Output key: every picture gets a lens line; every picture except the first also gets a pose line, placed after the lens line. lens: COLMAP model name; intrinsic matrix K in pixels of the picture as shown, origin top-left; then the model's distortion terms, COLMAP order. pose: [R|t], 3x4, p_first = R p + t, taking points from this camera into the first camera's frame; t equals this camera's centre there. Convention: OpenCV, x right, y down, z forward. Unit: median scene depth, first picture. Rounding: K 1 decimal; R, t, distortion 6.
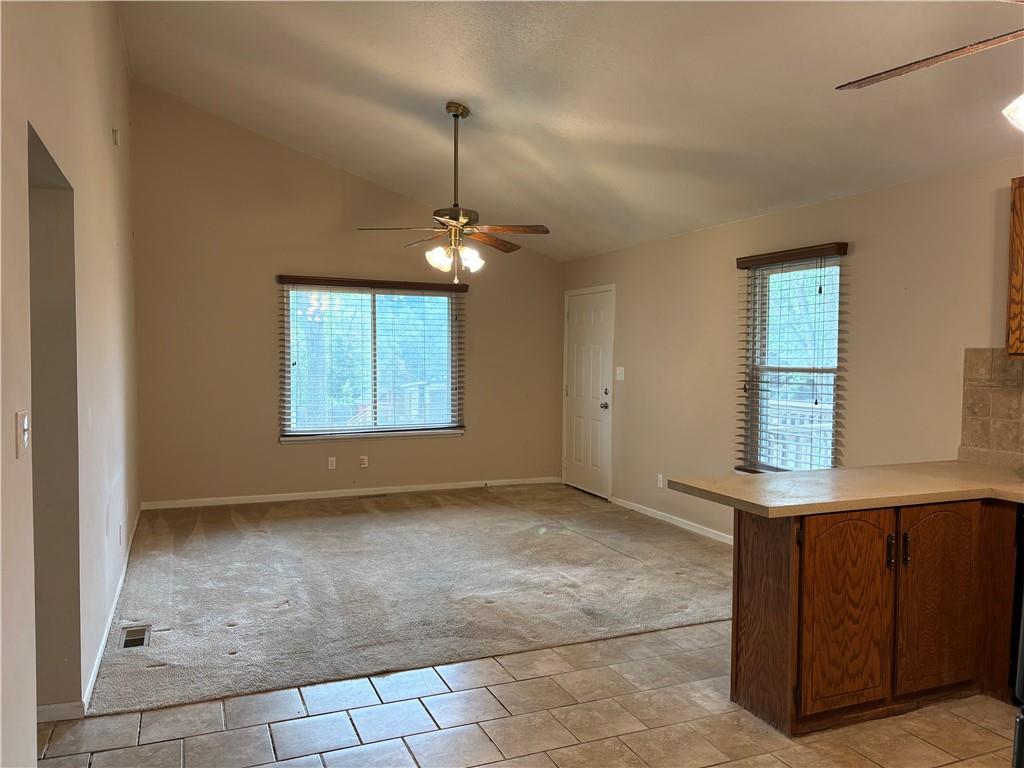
lens RADIAL K [[771.8, 0, 512.0], [0, 771.8, 384.0], [0, 0, 1]] dist [0.014939, -0.002092]
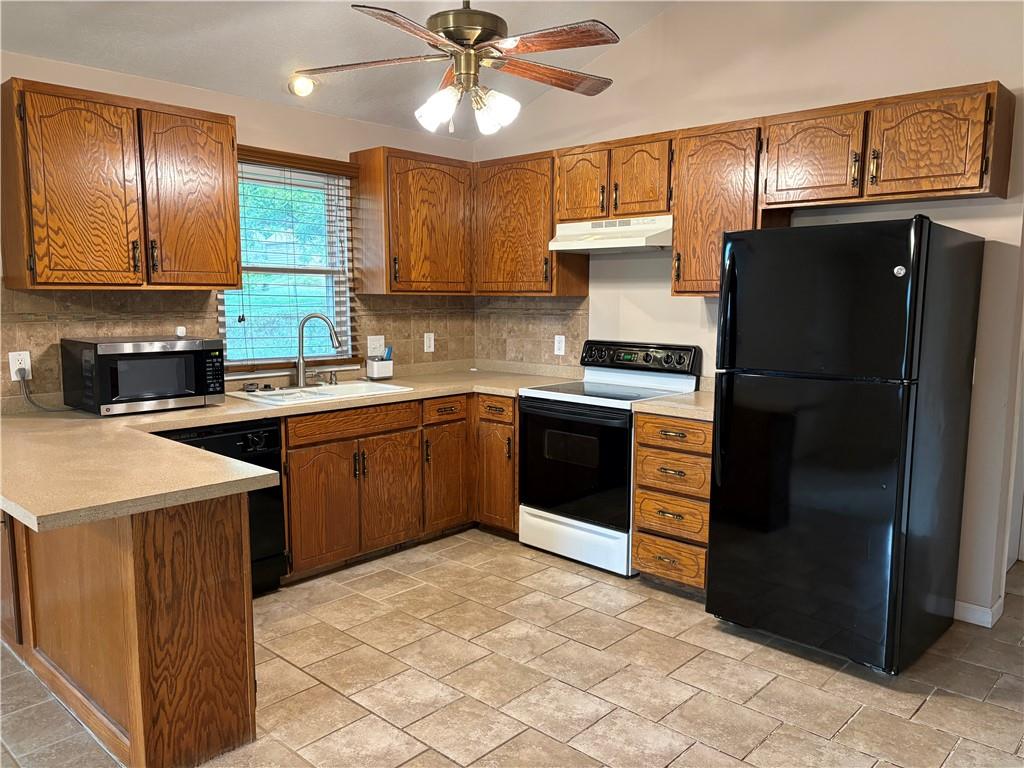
lens RADIAL K [[771.8, 0, 512.0], [0, 771.8, 384.0], [0, 0, 1]] dist [0.014939, -0.002092]
pose [[-0.407499, -0.113315, 0.906148, -0.409298], [0.028428, 0.990217, 0.136612, -0.031413], [-0.912763, 0.081430, -0.400291, 0.897382]]
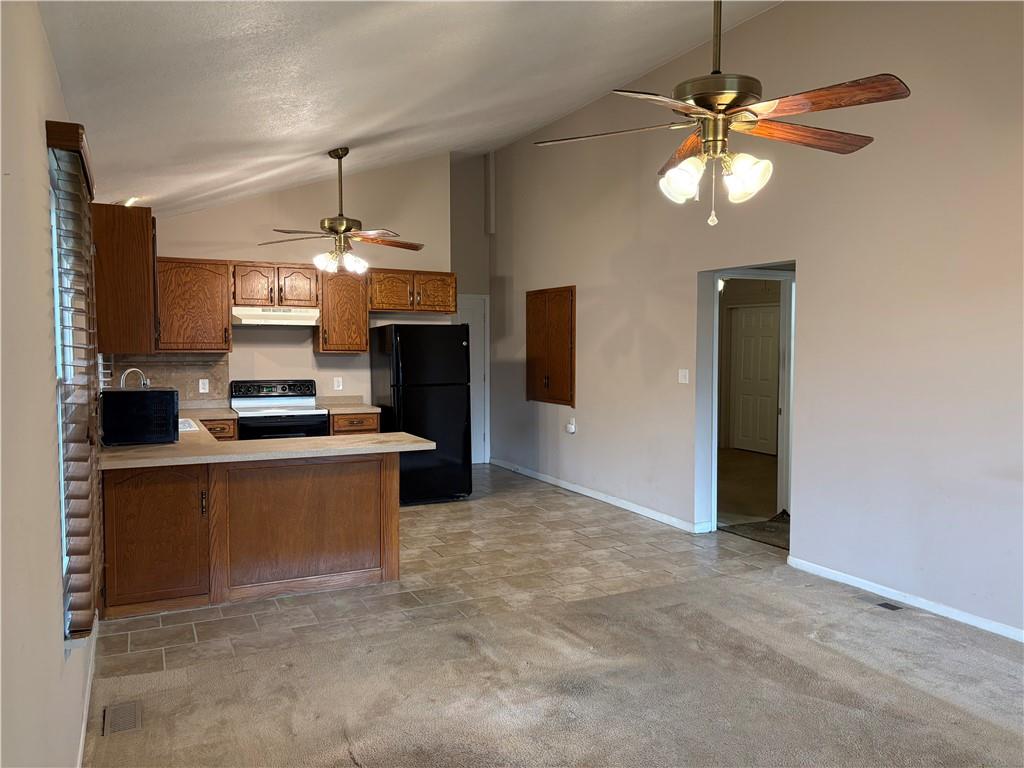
lens RADIAL K [[771.8, 0, 512.0], [0, 771.8, 384.0], [0, 0, 1]] dist [0.014939, -0.002092]
pose [[-0.998271, -0.008903, -0.058093, 0.144811], [-0.013909, 0.996169, 0.086333, -0.100554], [0.057102, 0.086991, -0.994571, 2.336243]]
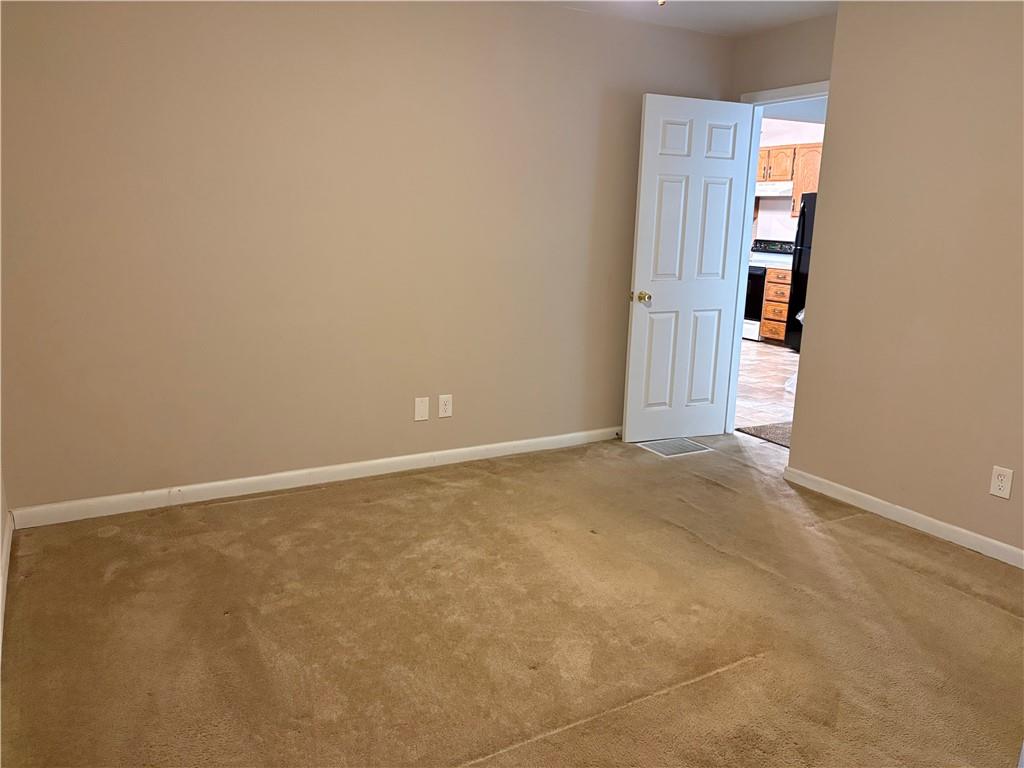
lens RADIAL K [[771.8, 0, 512.0], [0, 771.8, 384.0], [0, 0, 1]] dist [0.014939, -0.002092]
pose [[-0.127637, -0.226495, 0.965613, -1.968933], [0.013182, 0.973103, 0.229994, -0.065284], [-0.991733, 0.042084, -0.121218, 1.477347]]
